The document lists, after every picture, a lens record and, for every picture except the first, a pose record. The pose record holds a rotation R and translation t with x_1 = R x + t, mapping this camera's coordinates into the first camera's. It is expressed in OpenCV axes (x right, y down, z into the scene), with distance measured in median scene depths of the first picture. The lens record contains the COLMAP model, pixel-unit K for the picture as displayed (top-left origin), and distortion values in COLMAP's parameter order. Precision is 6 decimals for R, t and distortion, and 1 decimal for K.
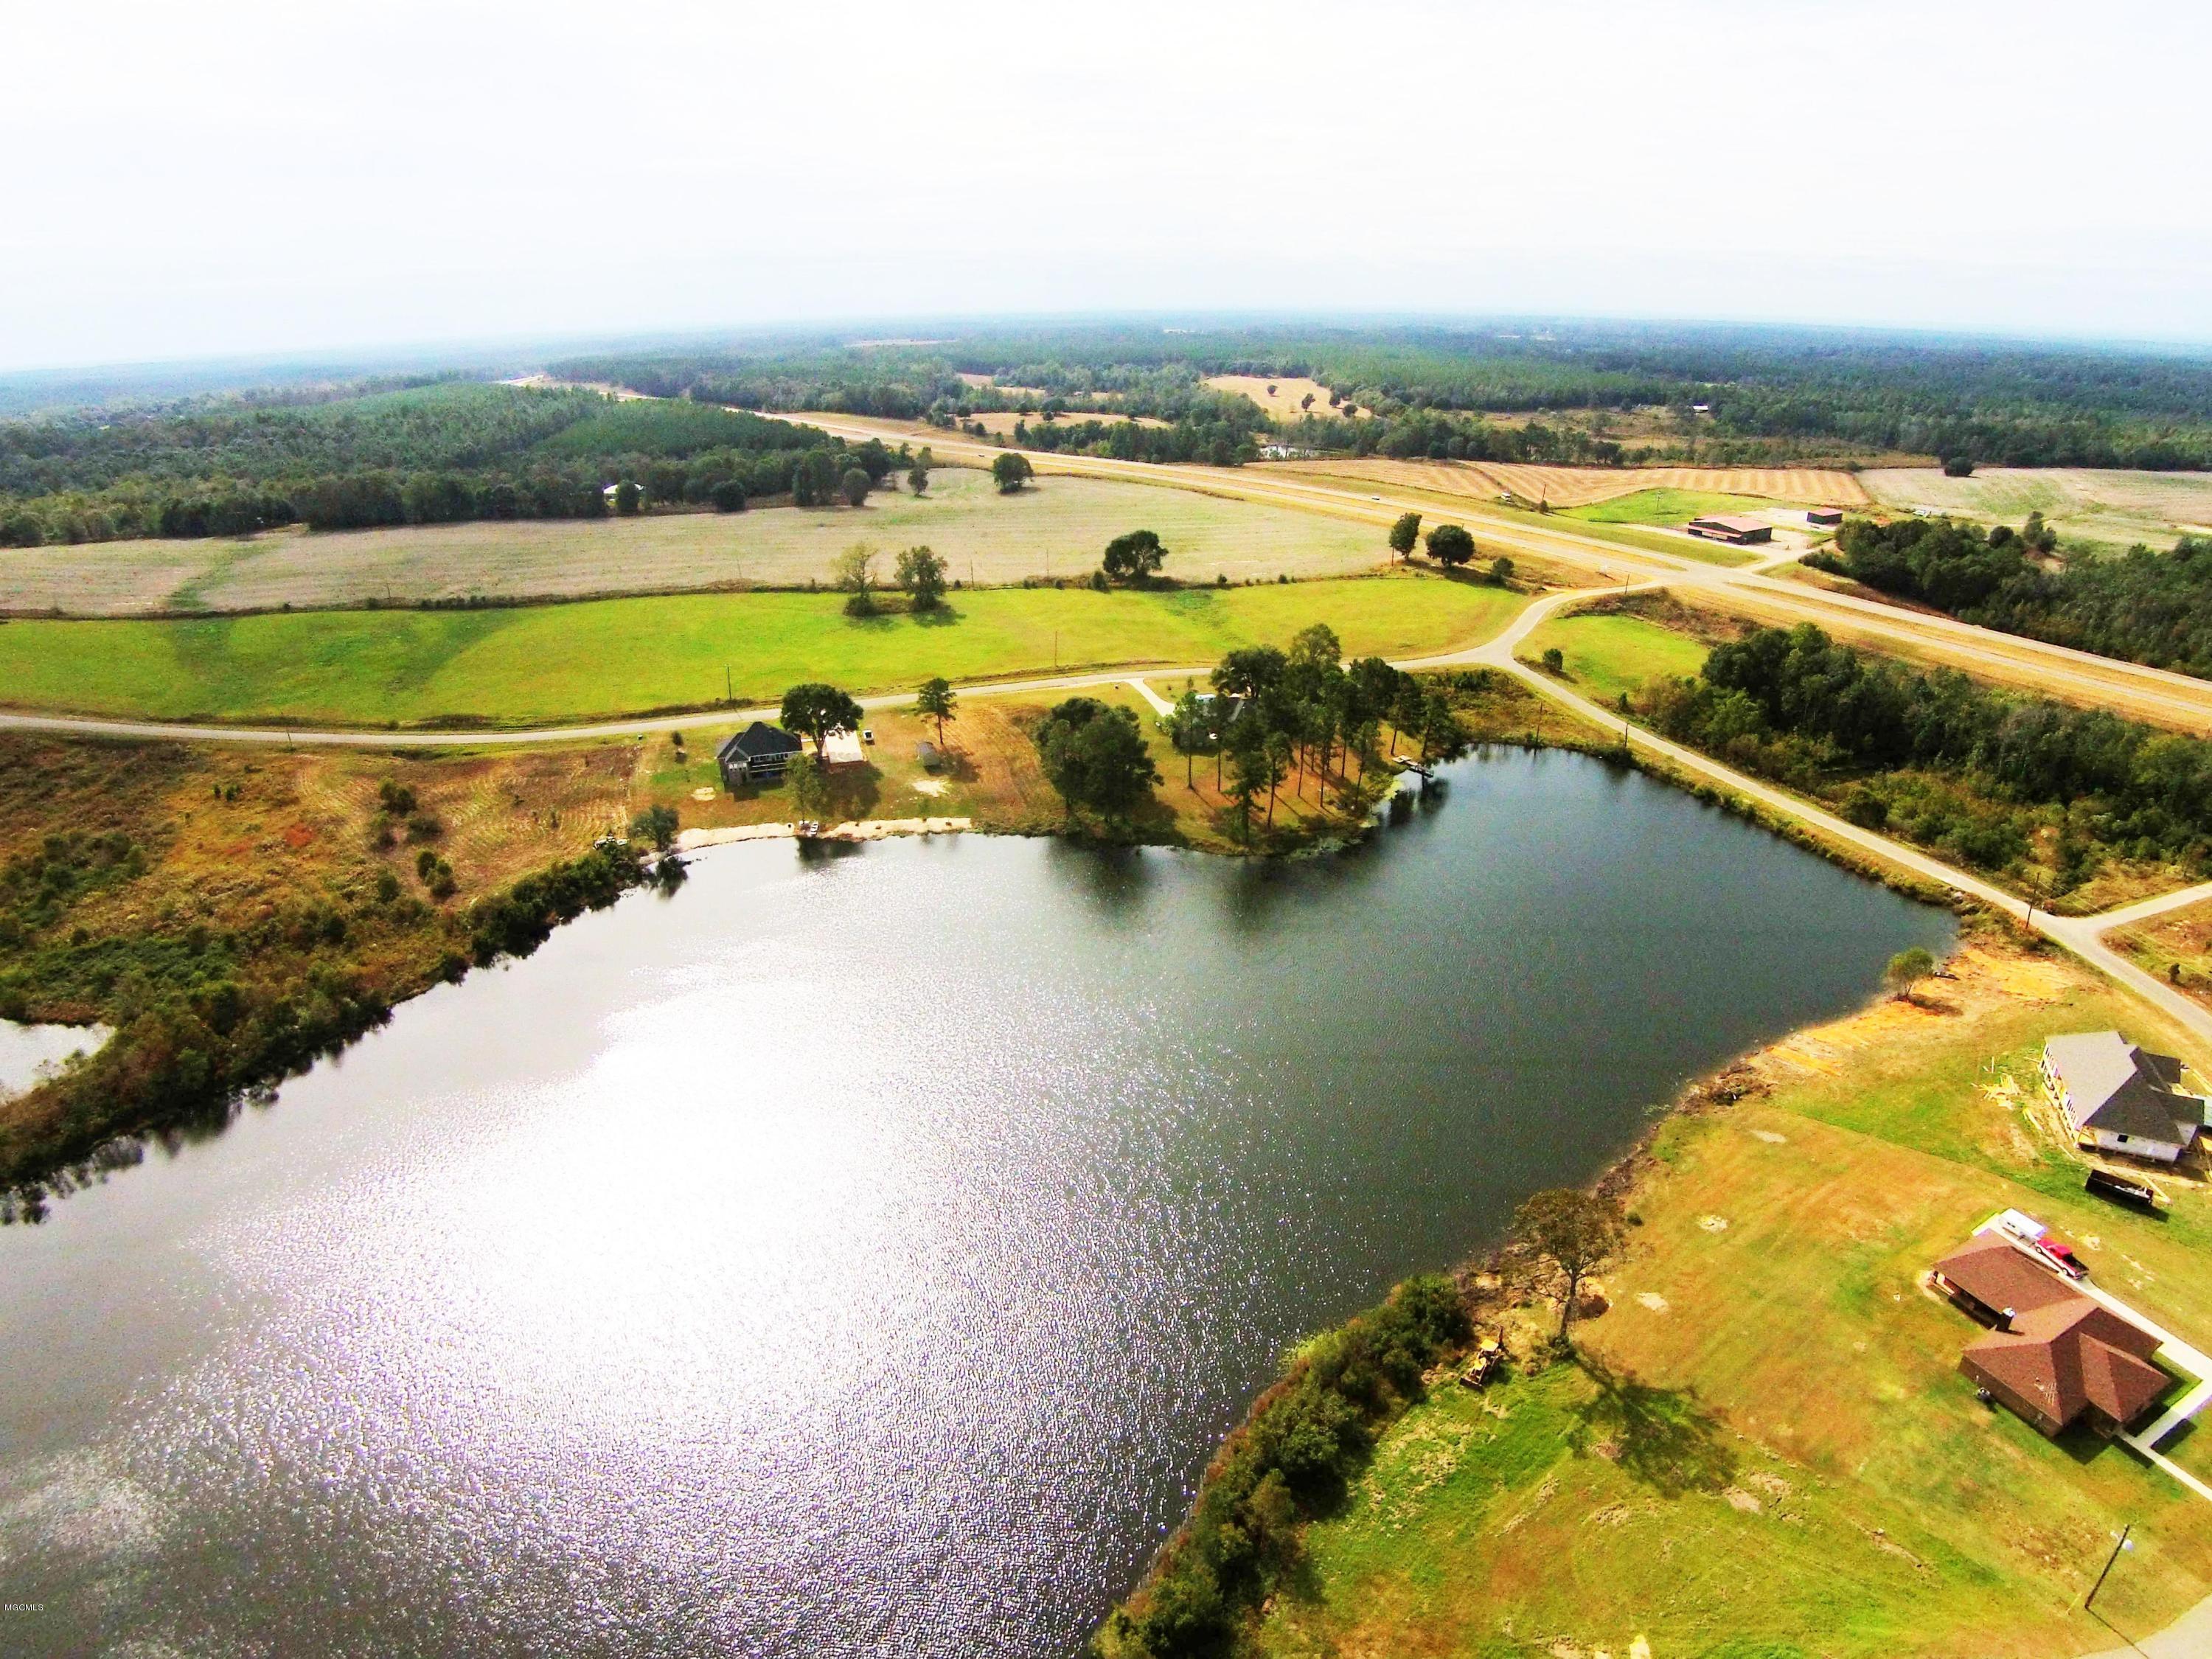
lens RADIAL K [[1263.7, 0, 1116.4], [0, 1263.7, 815.1], [0, 0, 1]] dist [-0.141687, 0.049169]
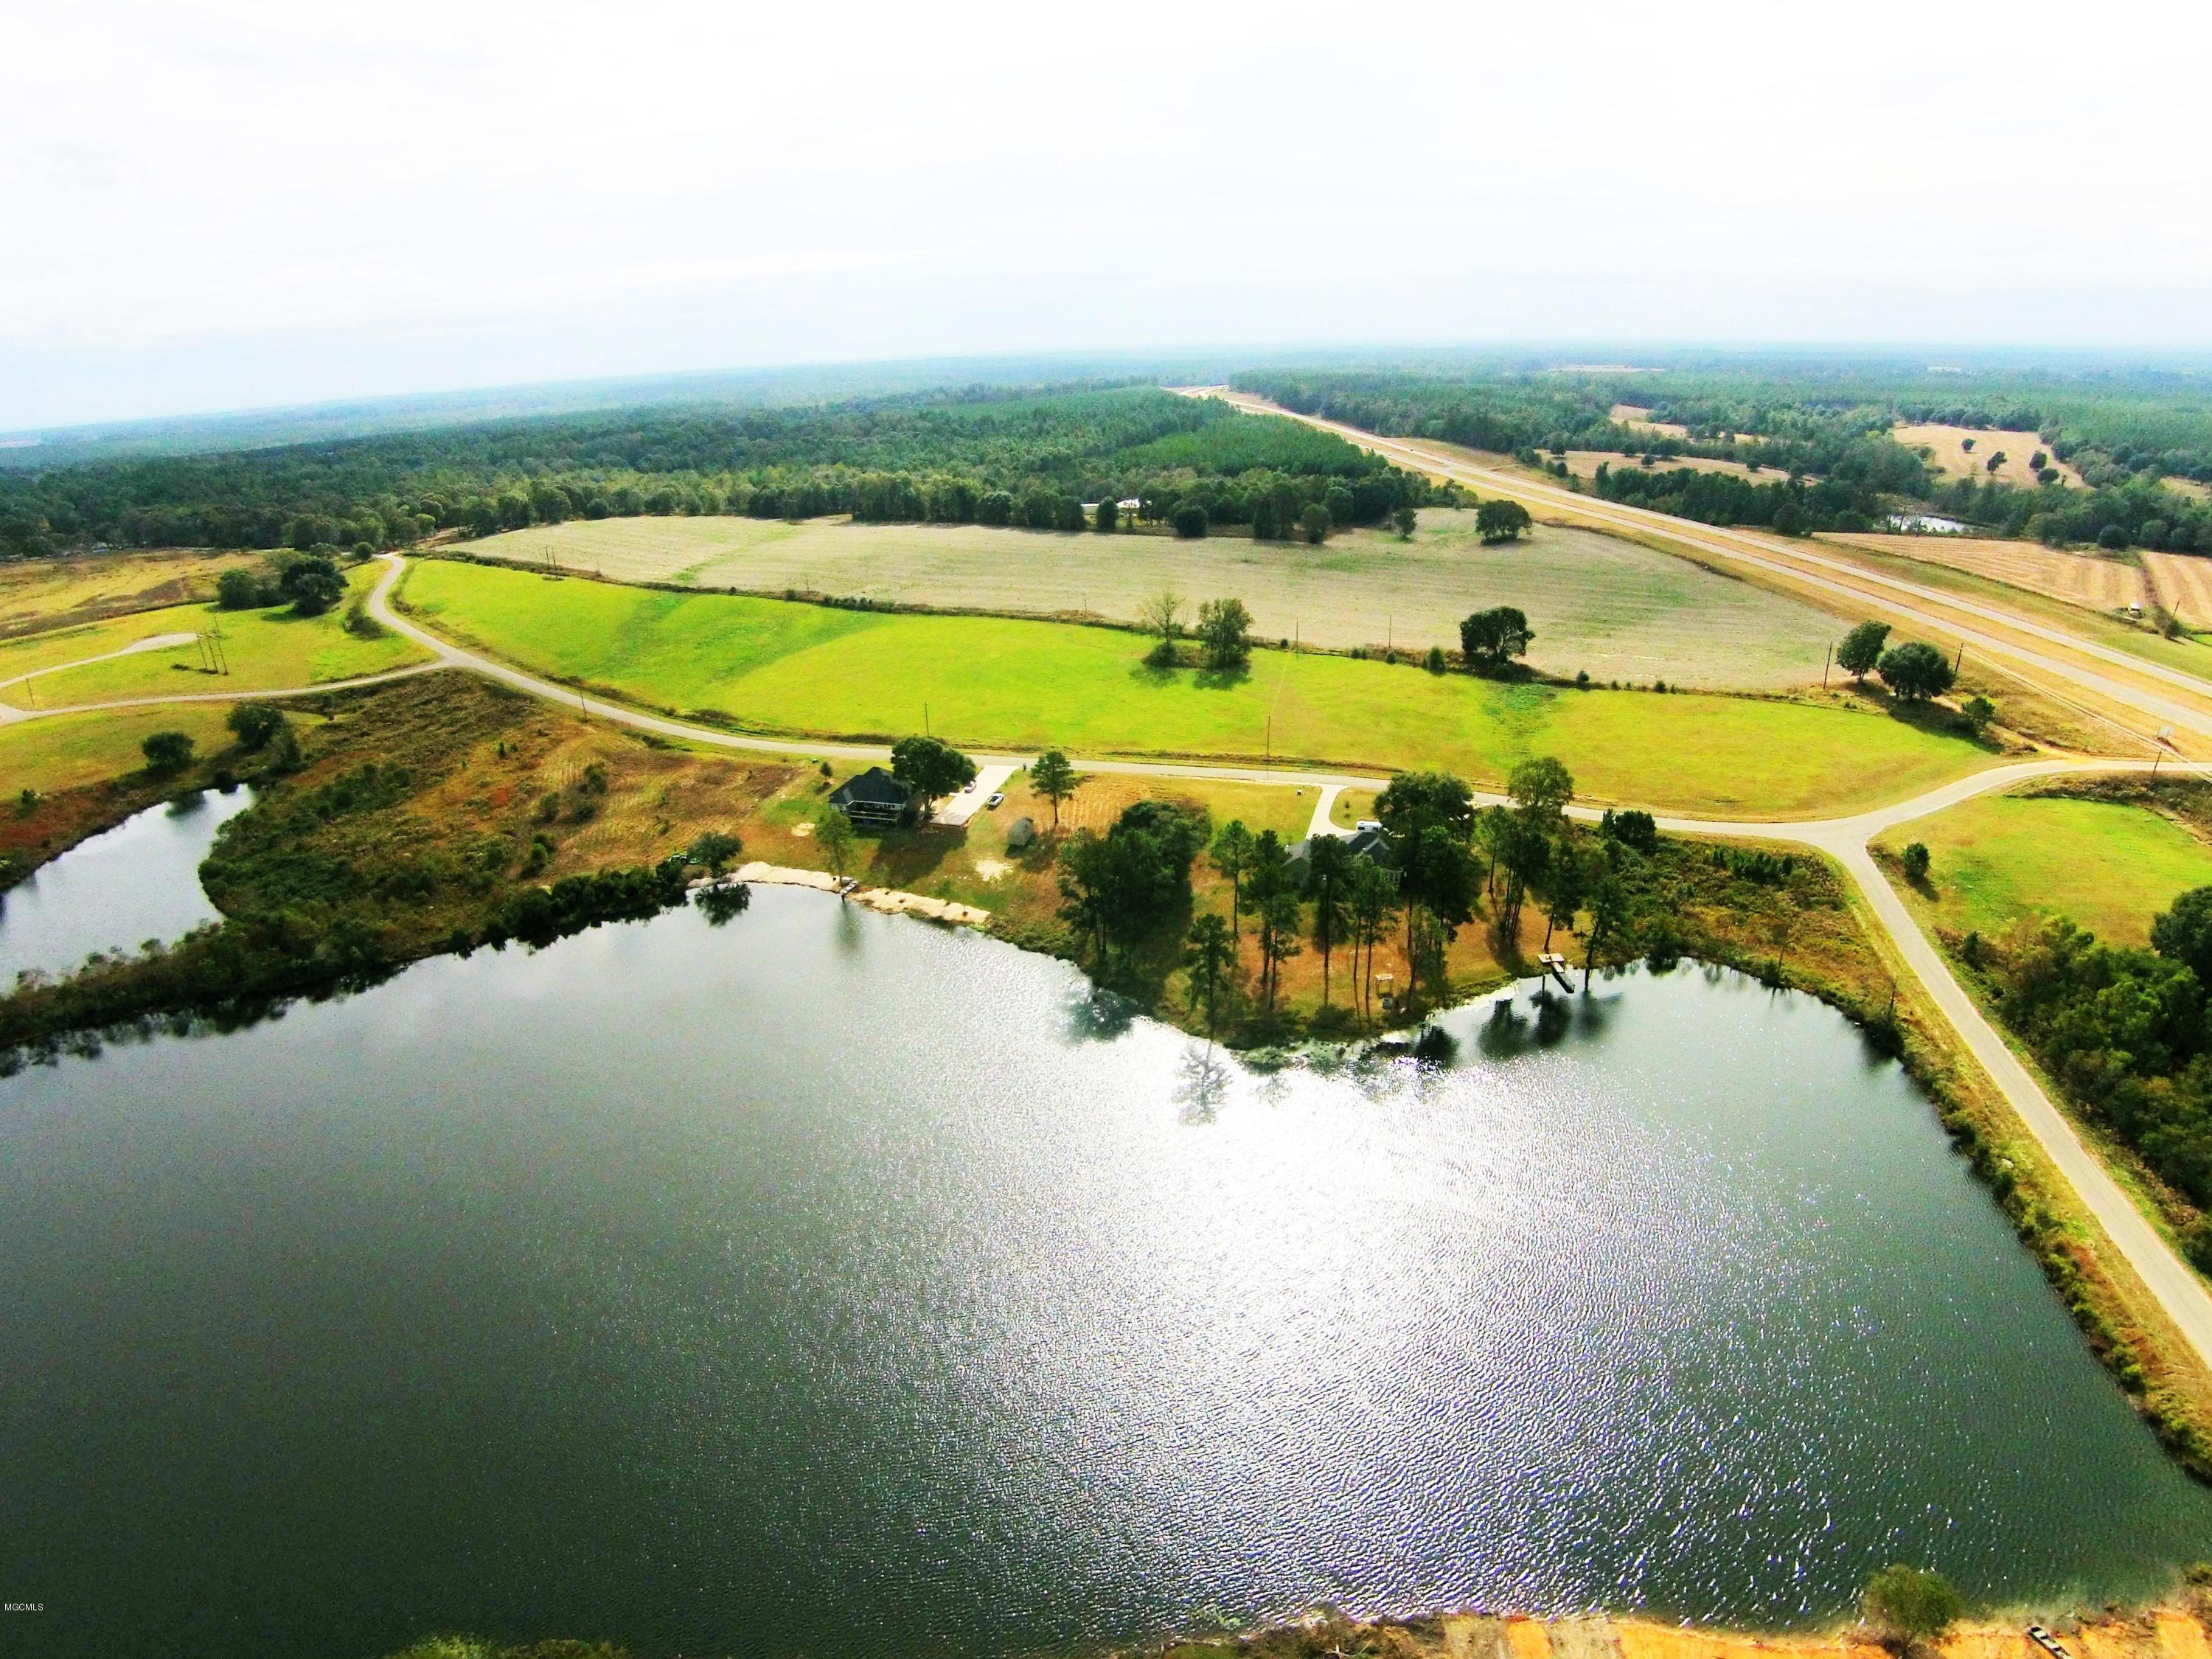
lens RADIAL K [[1263.7, 0, 1105.4], [0, 1263.7, 821.0], [0, 0, 1]] dist [-0.141687, 0.049169]
pose [[0.834829, 0.183308, -0.519094, 0.330185], [-0.187799, 0.981200, 0.044467, -0.094759], [0.517487, 0.060363, 0.853559, 0.212668]]
